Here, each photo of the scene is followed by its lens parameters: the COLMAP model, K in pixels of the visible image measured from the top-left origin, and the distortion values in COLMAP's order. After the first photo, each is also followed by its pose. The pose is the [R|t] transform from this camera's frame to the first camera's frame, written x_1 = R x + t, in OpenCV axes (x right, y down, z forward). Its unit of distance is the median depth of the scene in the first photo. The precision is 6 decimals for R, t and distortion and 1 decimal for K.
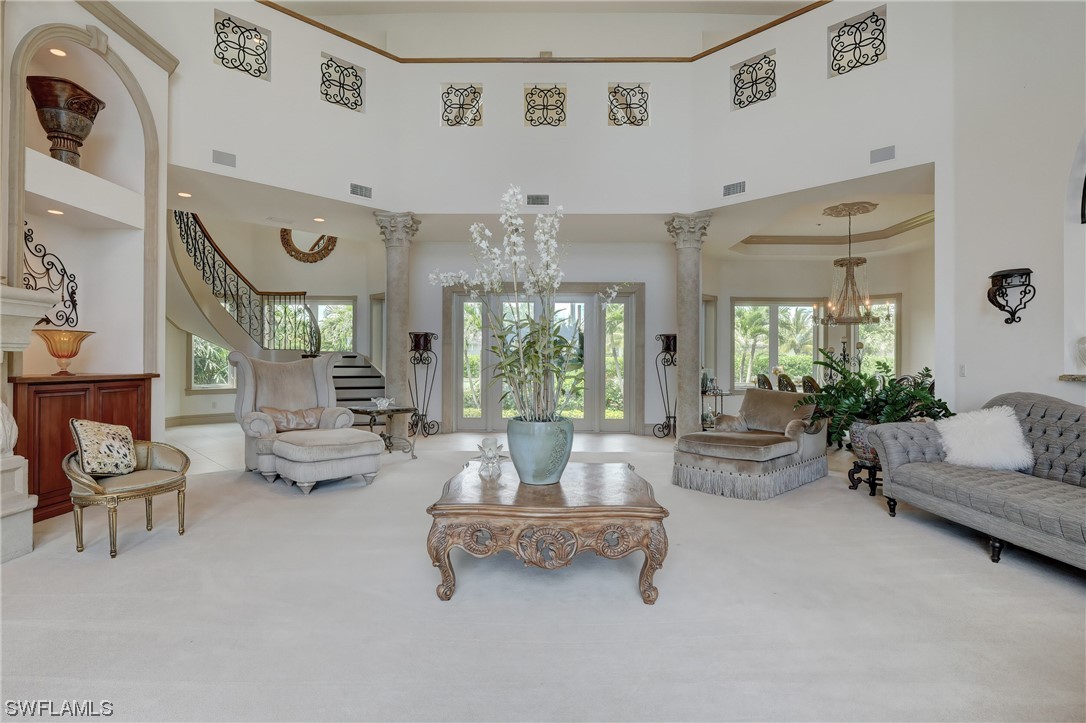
lens RADIAL K [[532.9, 0, 539.3], [0, 532.9, 360.8], [0, 0, 1]] dist [-0.007646, -0.000653]
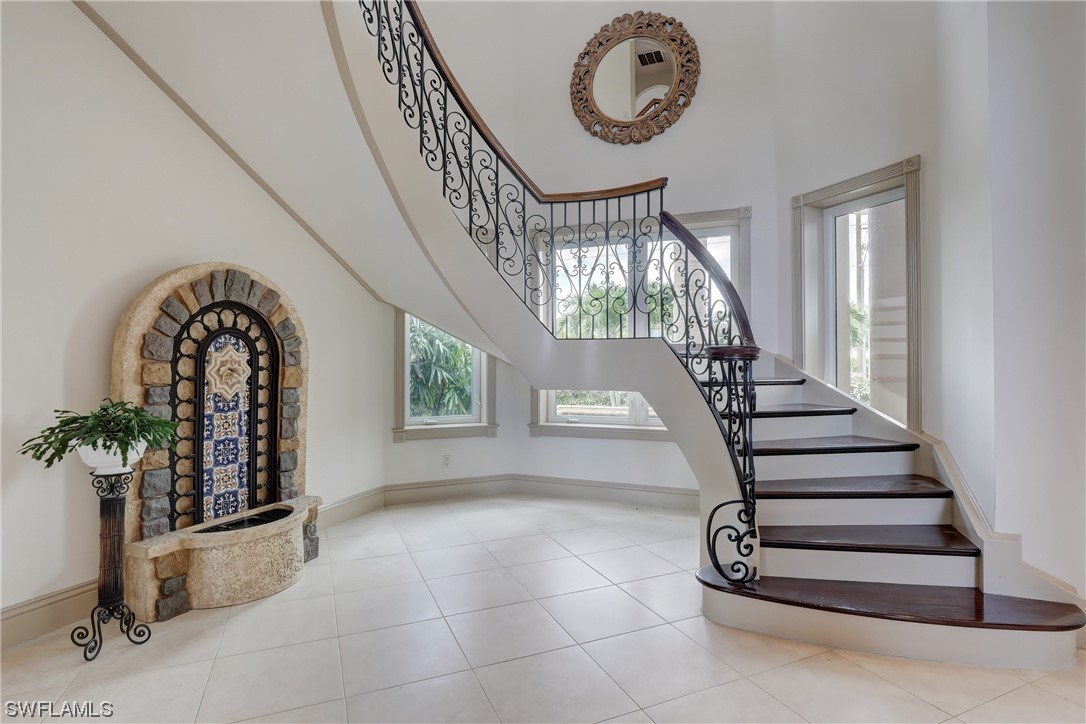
lens RADIAL K [[532.9, 0, 539.3], [0, 532.9, 361.3], [0, 0, 1]] dist [-0.007646, -0.000653]
pose [[0.932601, -0.006842, -0.360844, -0.373330], [0.006251, 0.999977, -0.002806, -0.004168], [0.360854, 0.000361, 0.932622, 0.603871]]
